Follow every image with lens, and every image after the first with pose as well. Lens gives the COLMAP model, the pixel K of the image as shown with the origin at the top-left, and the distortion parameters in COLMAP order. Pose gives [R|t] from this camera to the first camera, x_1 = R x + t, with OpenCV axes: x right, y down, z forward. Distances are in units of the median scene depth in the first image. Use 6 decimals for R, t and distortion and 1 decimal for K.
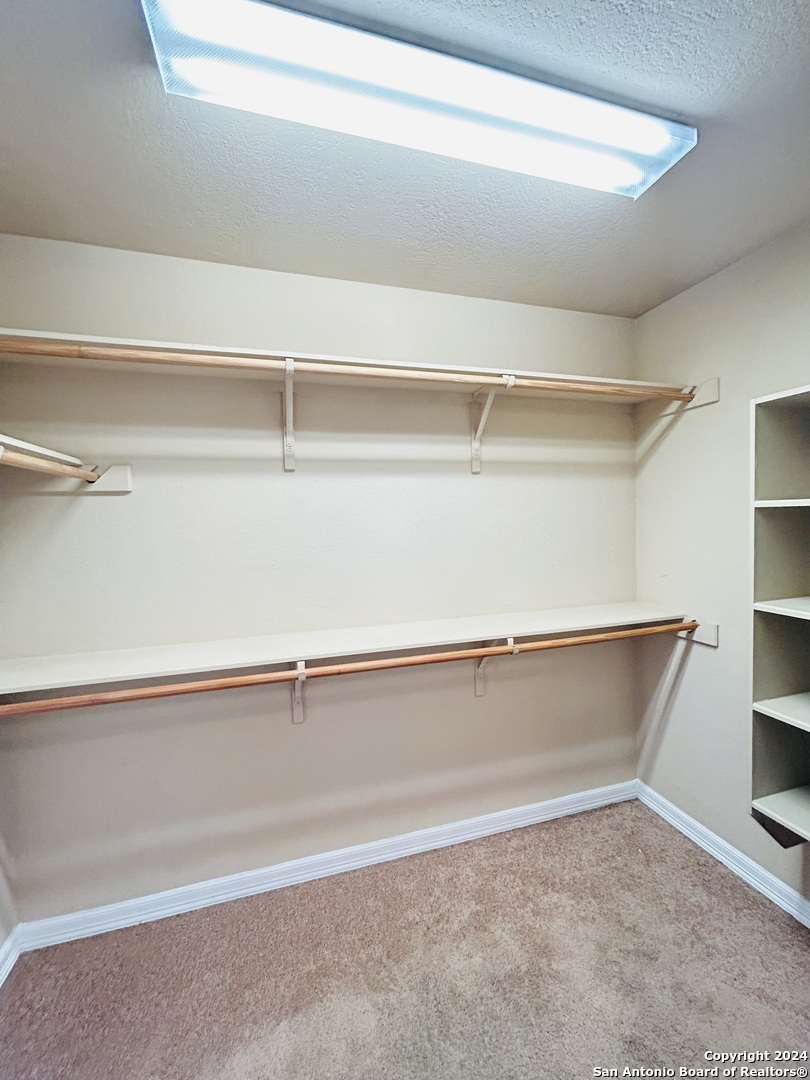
lens RADIAL K [[443.3, 0, 405.2], [0, 443.3, 537.5], [0, 0, 1]] dist [-0.000106, 0.000401]
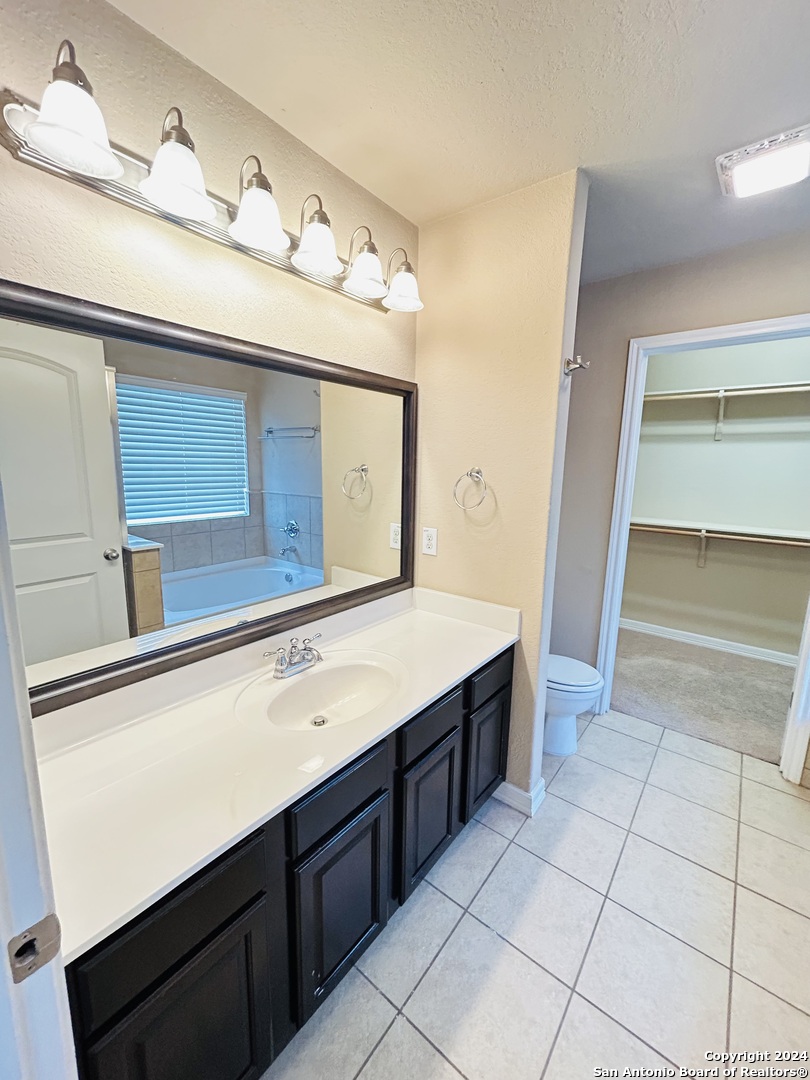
lens RADIAL K [[443.3, 0, 405.2], [0, 443.3, 537.5], [0, 0, 1]] dist [-0.000106, 0.000401]
pose [[0.584600, 0.169146, -0.793493, 0.586838], [-0.074073, 0.985069, 0.155411, 0.074908], [0.807933, -0.032077, 0.588401, -1.351416]]
